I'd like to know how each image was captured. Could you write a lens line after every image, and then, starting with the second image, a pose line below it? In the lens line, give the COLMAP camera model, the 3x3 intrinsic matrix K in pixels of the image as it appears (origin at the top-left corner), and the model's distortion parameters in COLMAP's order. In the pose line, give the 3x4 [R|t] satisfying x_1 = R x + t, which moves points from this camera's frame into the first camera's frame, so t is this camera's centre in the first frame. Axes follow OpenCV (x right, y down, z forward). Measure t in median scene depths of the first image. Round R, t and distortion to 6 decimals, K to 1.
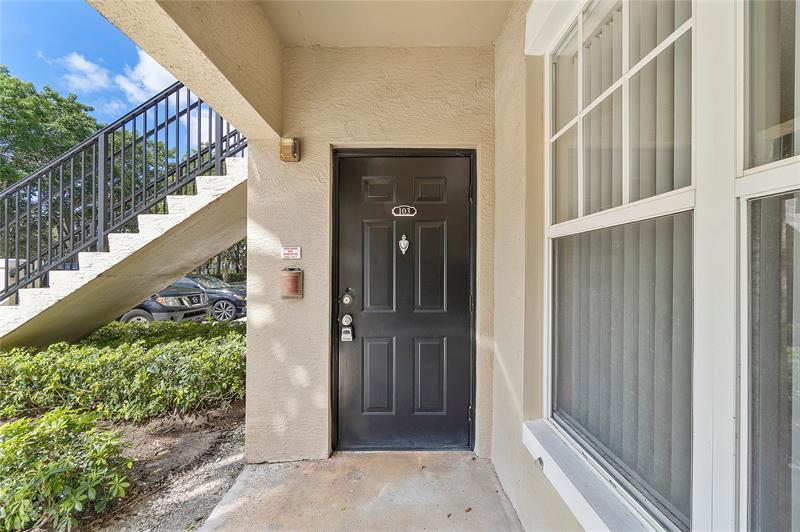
lens RADIAL K [[348.2, 0, 400.8], [0, 348.2, 267.2], [0, 0, 1]] dist [-0.004595, 0.000395]
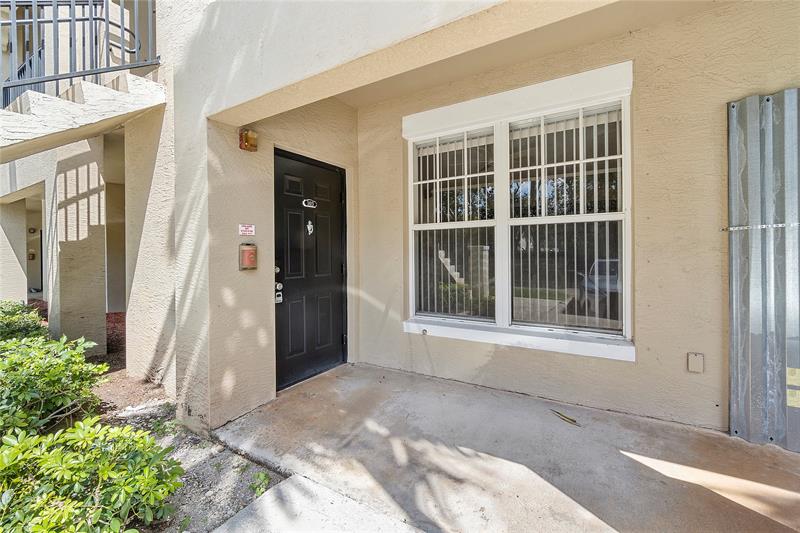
lens RADIAL K [[348.2, 0, 395.5], [0, 348.2, 258.4], [0, 0, 1]] dist [-0.004595, 0.000395]
pose [[0.532619, -0.017078, 0.846183, -1.007201], [0.006949, 0.999851, 0.015806, 0.036920], [-0.846326, -0.002539, 0.532659, -0.018135]]
